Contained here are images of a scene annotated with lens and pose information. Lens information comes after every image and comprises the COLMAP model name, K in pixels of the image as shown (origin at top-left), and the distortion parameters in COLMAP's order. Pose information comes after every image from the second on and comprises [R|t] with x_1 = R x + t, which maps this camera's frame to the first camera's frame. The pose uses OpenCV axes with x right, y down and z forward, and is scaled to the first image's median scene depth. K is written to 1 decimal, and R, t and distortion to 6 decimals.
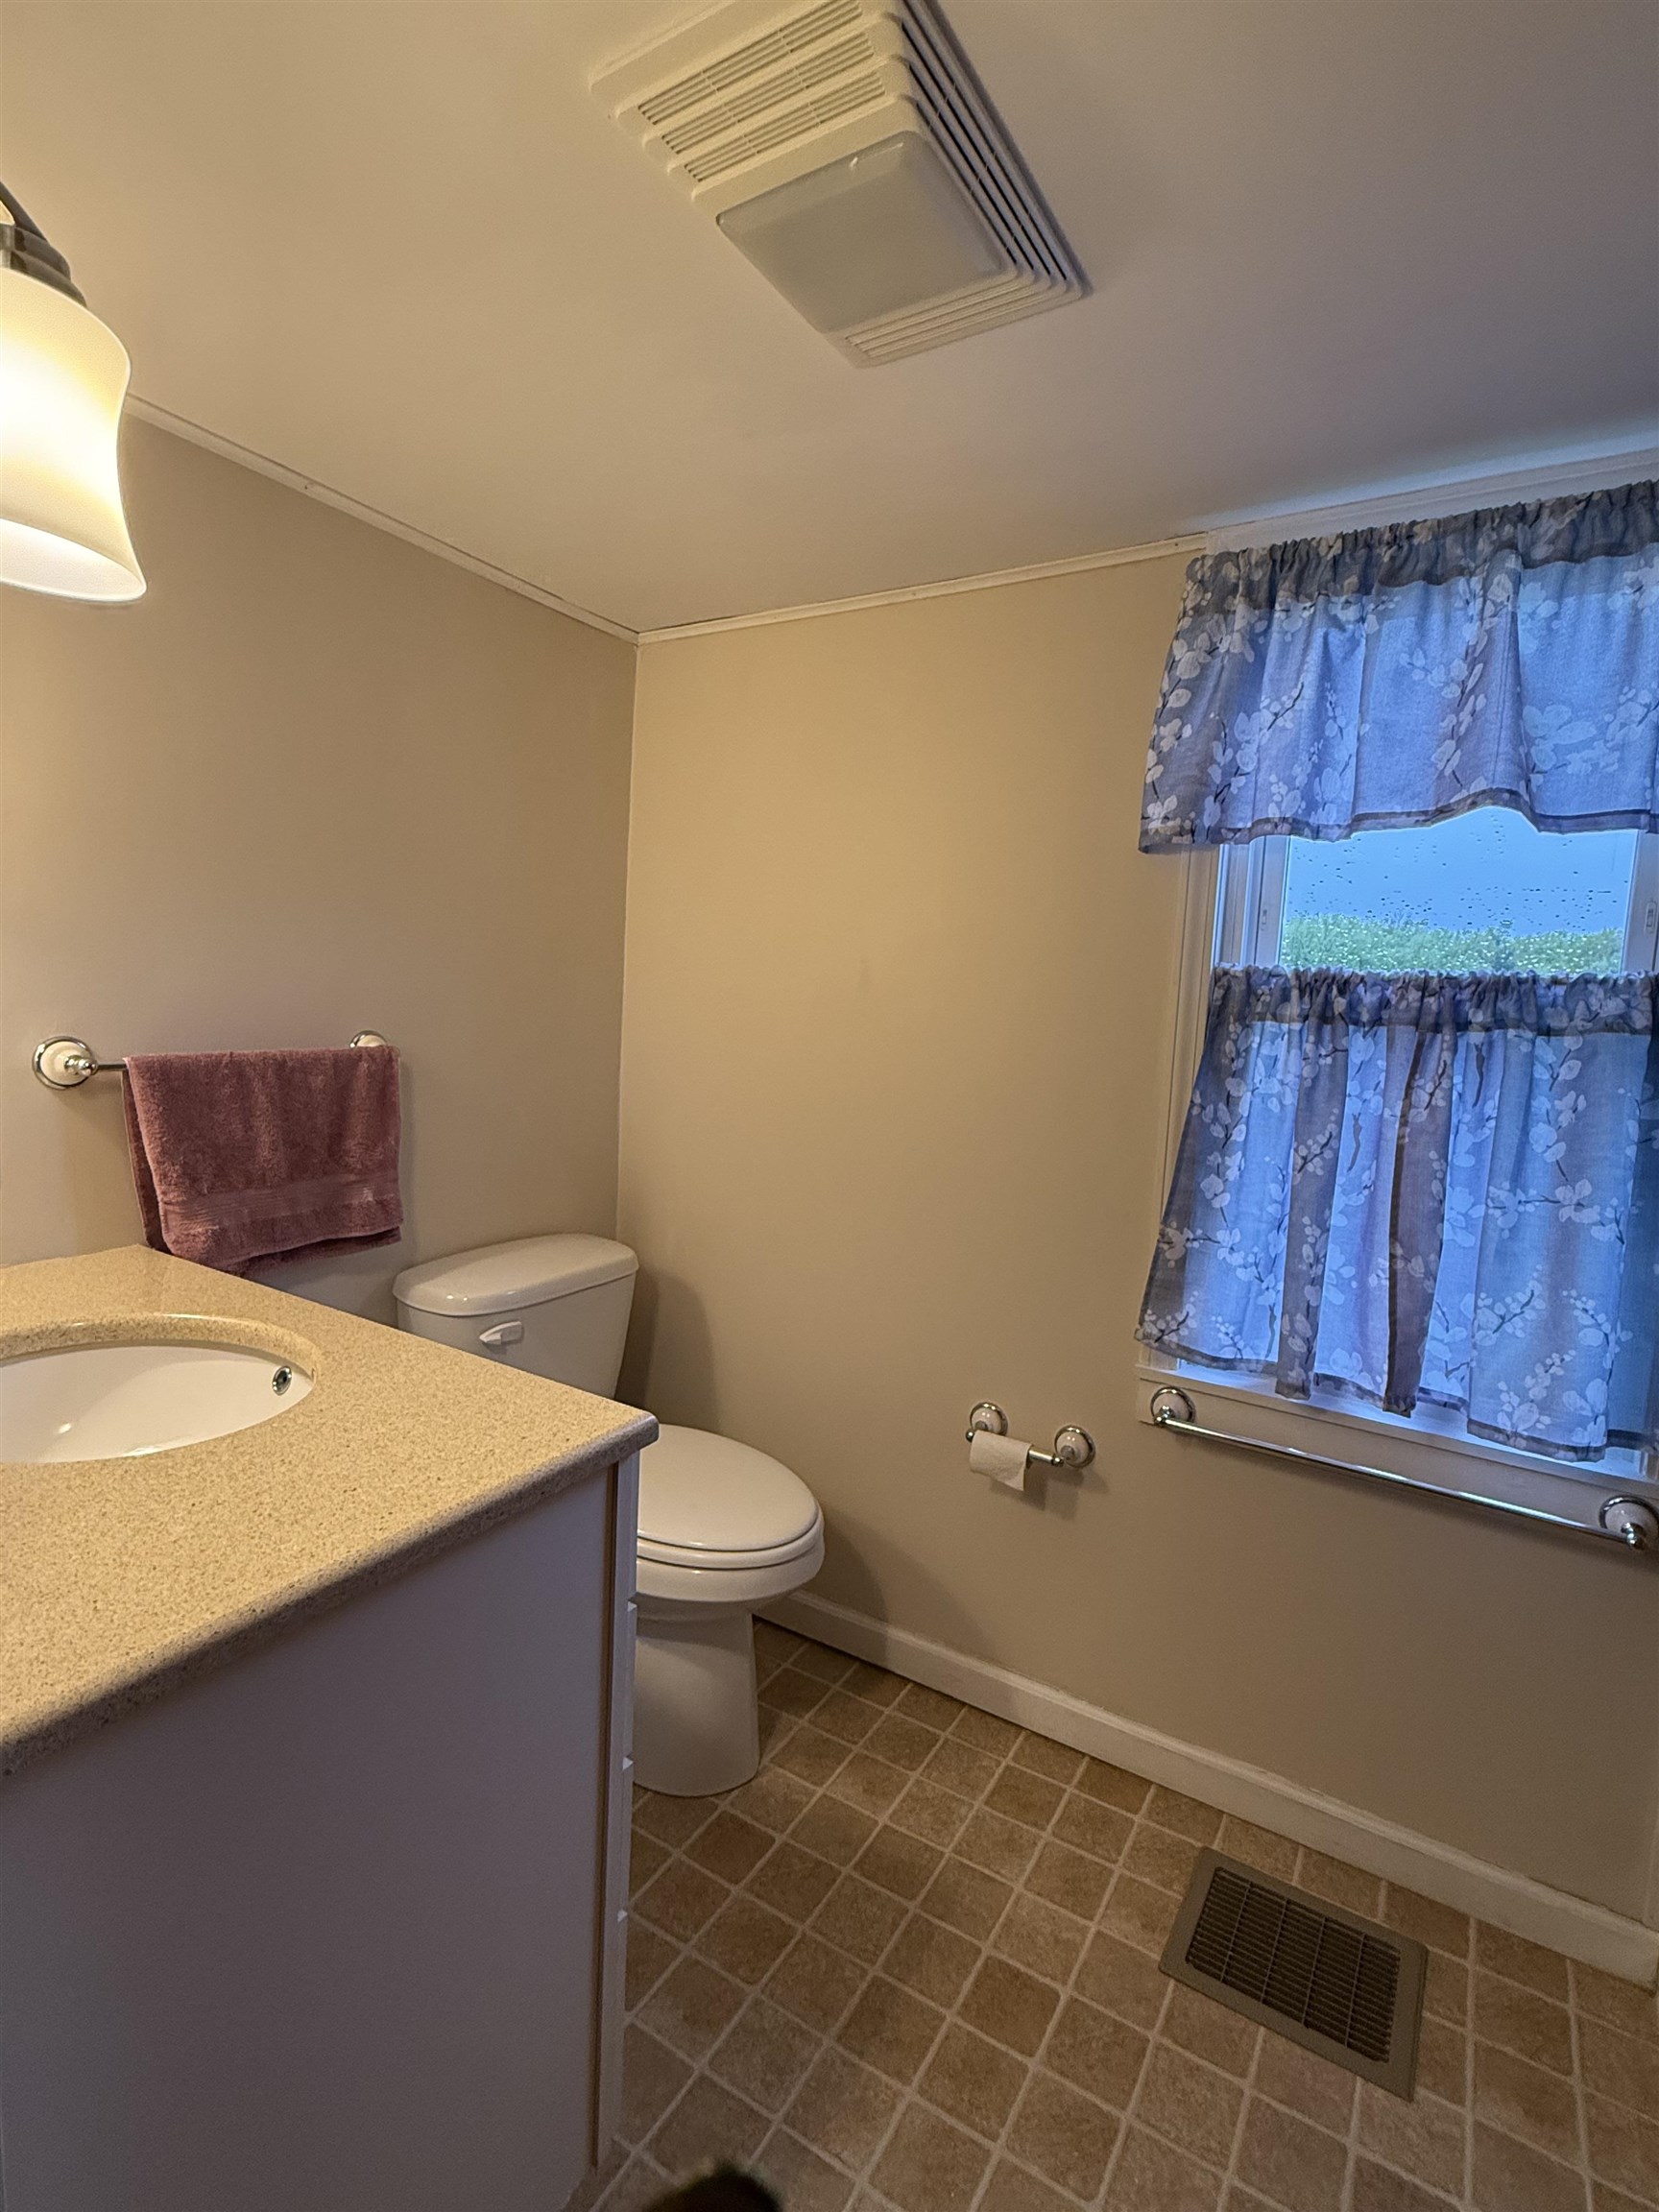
lens RADIAL K [[1051.8, 0, 826.4], [0, 1051.8, 1103.8], [0, 0, 1]] dist [-0.001385, 0.001283]
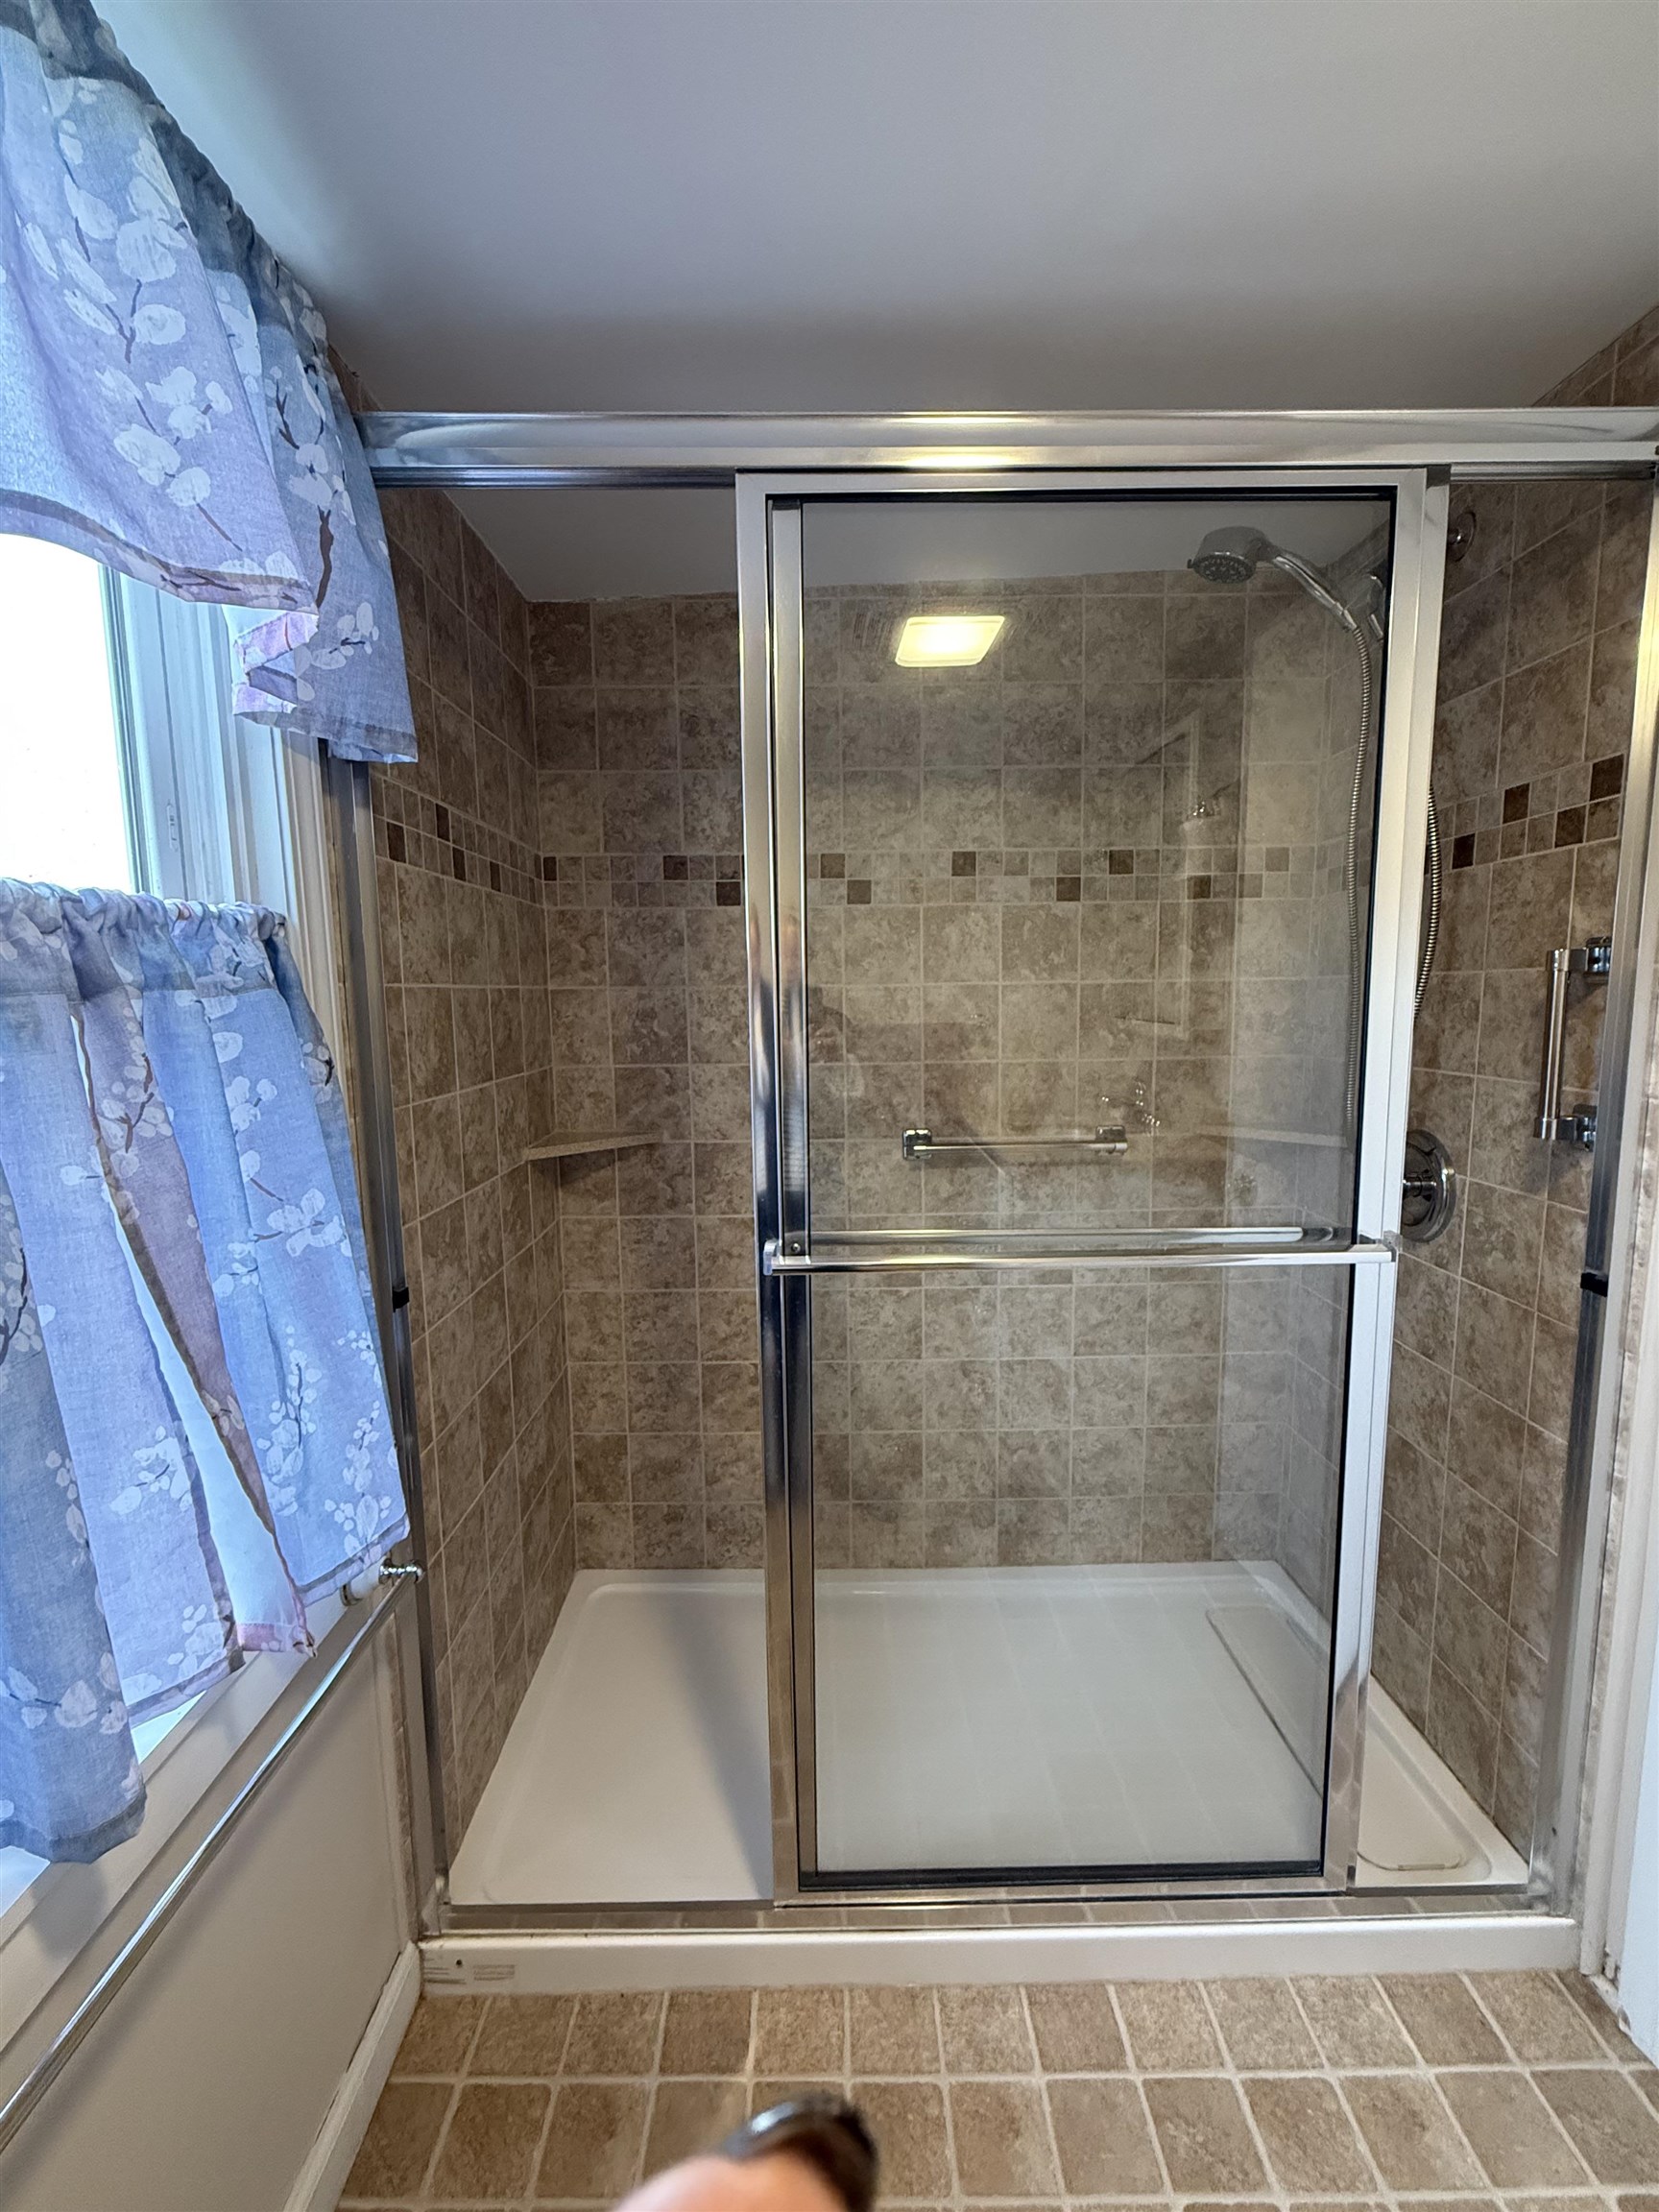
lens RADIAL K [[956.5, 0, 823.8], [0, 956.5, 1112.7], [0, 0, 1]] dist [0.000843, 0.000203]
pose [[-0.530572, -0.142608, 0.835557, -0.019293], [0.092201, 0.970187, 0.224133, -0.095457], [-0.842610, 0.195958, -0.501606, 1.009273]]
